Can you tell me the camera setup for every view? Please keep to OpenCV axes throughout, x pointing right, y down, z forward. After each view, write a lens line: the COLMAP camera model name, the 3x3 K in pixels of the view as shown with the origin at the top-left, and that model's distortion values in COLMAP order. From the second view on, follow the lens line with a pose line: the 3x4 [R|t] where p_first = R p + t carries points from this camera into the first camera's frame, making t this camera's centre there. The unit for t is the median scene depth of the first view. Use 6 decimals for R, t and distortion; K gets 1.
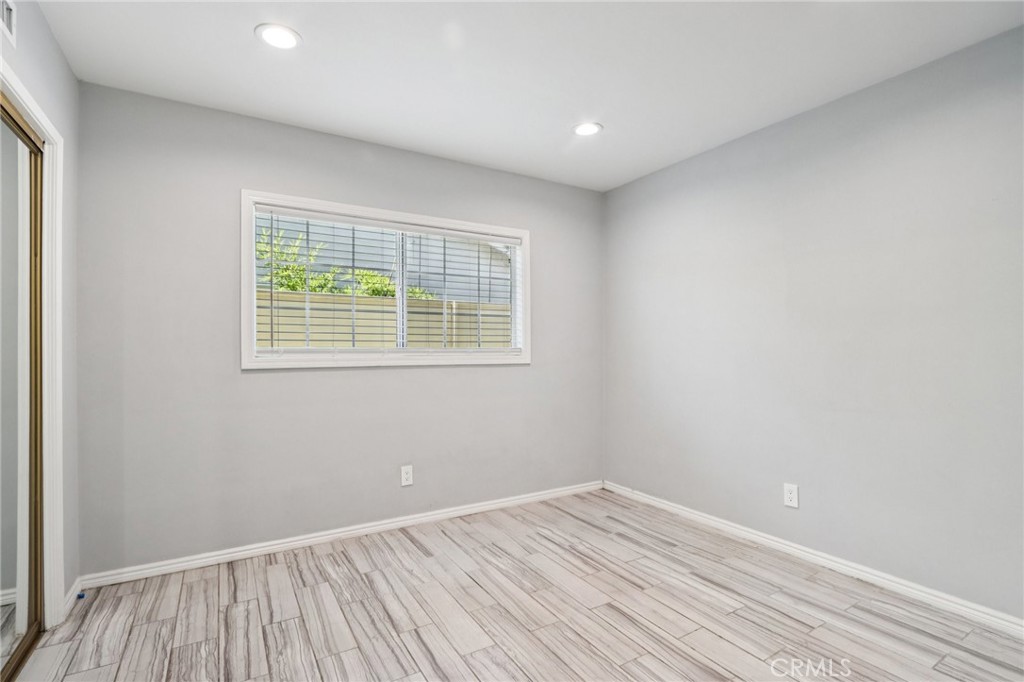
lens RADIAL K [[482.6, 0, 493.7], [0, 482.6, 347.3], [0, 0, 1]] dist [-0.016683, 0.002897]
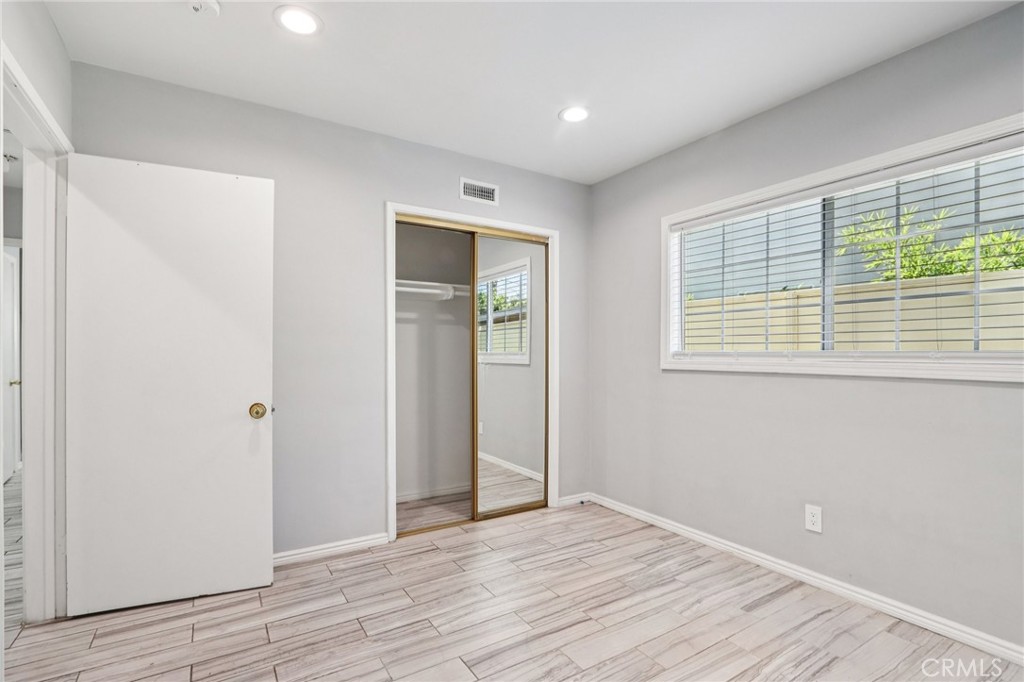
lens RADIAL K [[482.6, 0, 507.1], [0, 482.6, 347.6], [0, 0, 1]] dist [-0.016683, 0.002897]
pose [[0.029136, -0.001780, -0.999574, 0.614511], [0.010165, 0.999947, -0.001484, -0.008880], [0.999524, -0.010117, 0.029152, 0.541586]]
